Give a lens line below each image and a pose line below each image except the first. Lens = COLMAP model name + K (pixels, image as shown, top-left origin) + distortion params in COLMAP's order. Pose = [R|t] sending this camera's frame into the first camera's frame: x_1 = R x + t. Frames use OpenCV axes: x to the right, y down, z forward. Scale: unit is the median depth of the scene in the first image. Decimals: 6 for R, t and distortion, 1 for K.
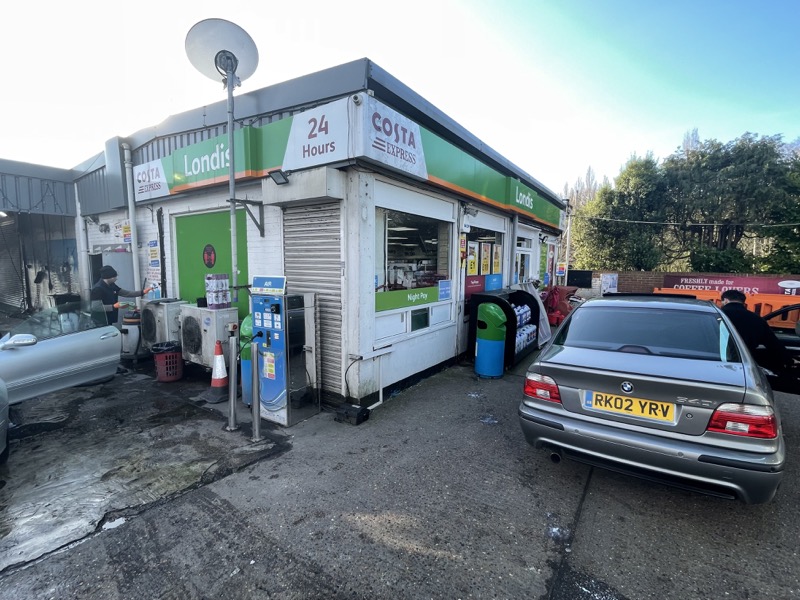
lens RADIAL K [[372.0, 0, 397.1], [0, 372.0, 299.1], [0, 0, 1]] dist [-0.000179, -0.000351]
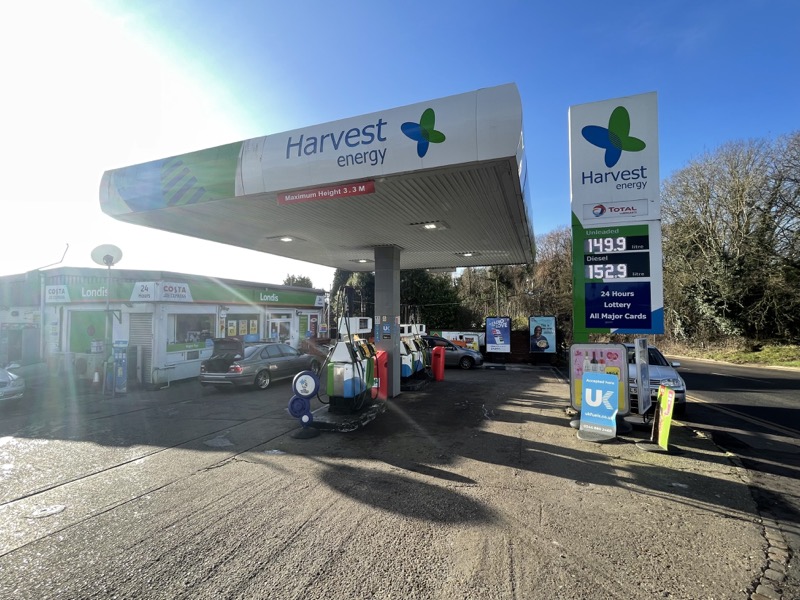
lens RADIAL K [[372.0, 0, 397.1], [0, 372.0, 299.1], [0, 0, 1]] dist [-0.000179, -0.000351]
pose [[0.957237, 0.001091, 0.289303, 0.567076], [0.038894, 0.990429, -0.132426, 0.057318], [-0.286679, 0.138016, 0.948033, -1.568050]]
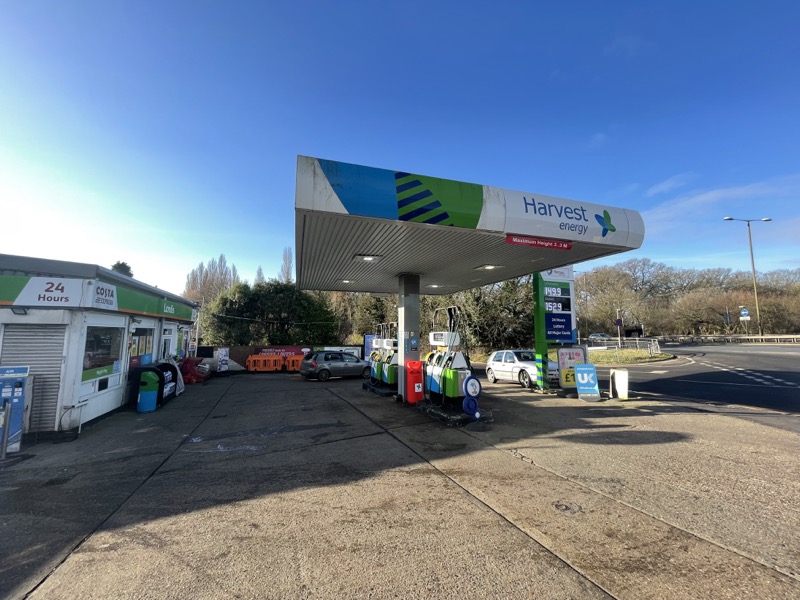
lens RADIAL K [[326.5, 0, 400.7], [0, 326.5, 298.8], [0, 0, 1]] dist [-0.003648, 0.002965]
pose [[0.564107, 0.081595, 0.821660, -0.397989], [0.080841, 0.984867, -0.153303, 0.004843], [-0.821734, 0.152904, 0.548974, -0.961452]]
